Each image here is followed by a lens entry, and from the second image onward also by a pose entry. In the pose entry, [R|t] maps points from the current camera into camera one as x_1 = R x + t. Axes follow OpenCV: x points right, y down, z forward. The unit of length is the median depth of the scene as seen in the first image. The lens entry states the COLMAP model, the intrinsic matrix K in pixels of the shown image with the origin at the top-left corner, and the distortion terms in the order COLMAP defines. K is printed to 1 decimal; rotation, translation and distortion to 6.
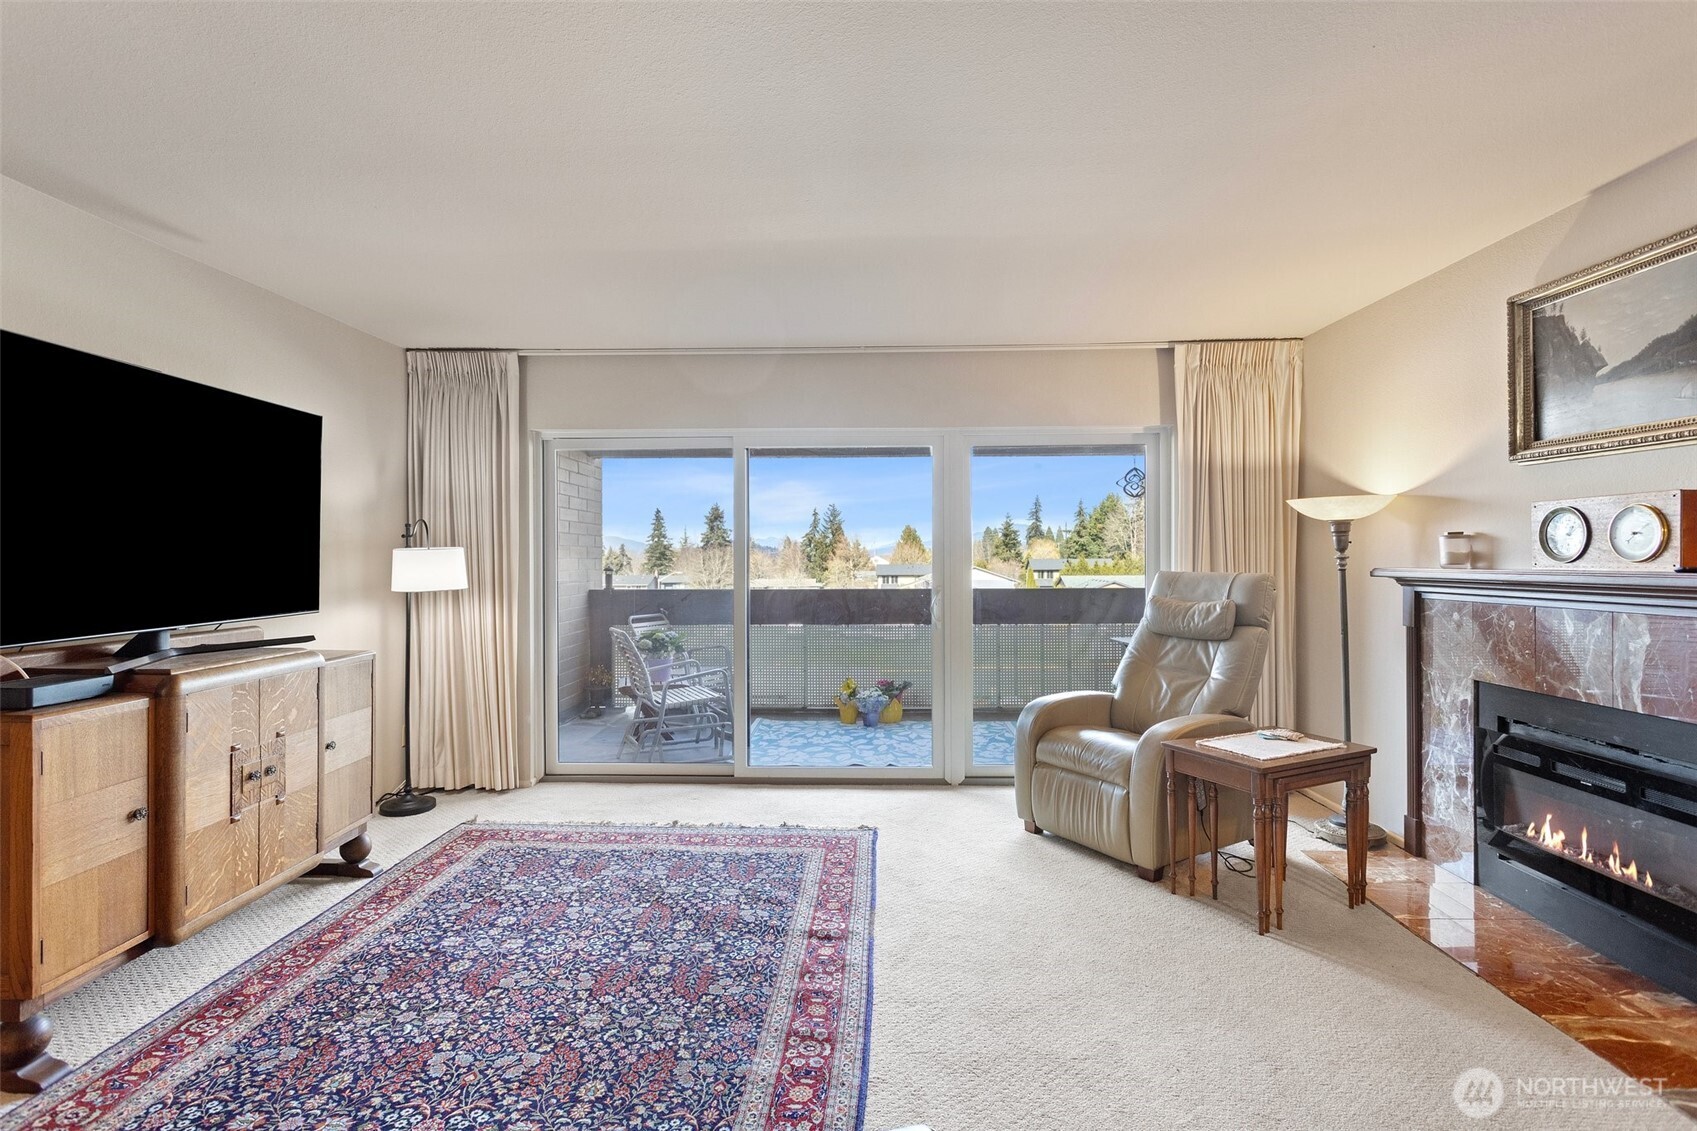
lens RADIAL K [[818.5, 0, 848.7], [0, 818.5, 556.8], [0, 0, 1]] dist [-0.000210, -0.000398]
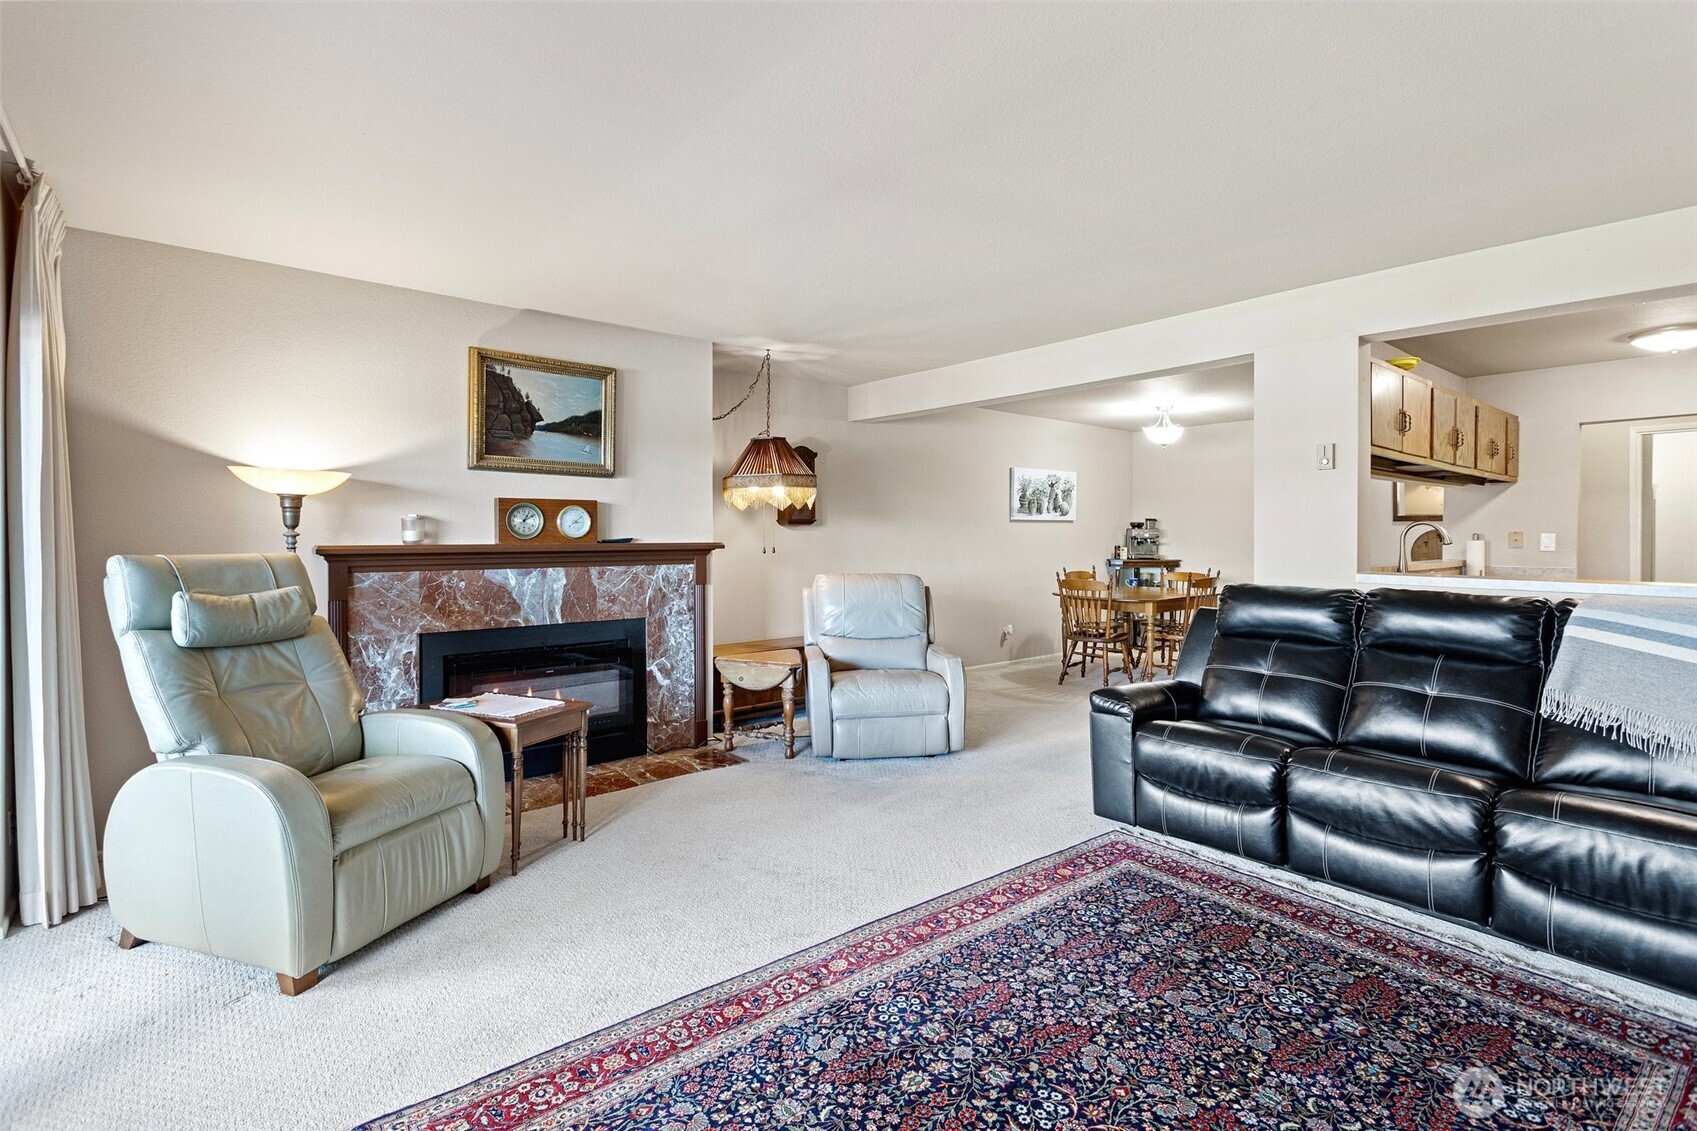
lens RADIAL K [[804.8, 0, 852.6], [0, 804.8, 544.0], [0, 0, 1]] dist [0.002191, 0.001924]
pose [[-0.666116, -0.002633, 0.745843, -0.587333], [0.002206, 0.999982, 0.005500, 0.008491], [-0.745844, 0.005309, -0.666099, 1.321845]]
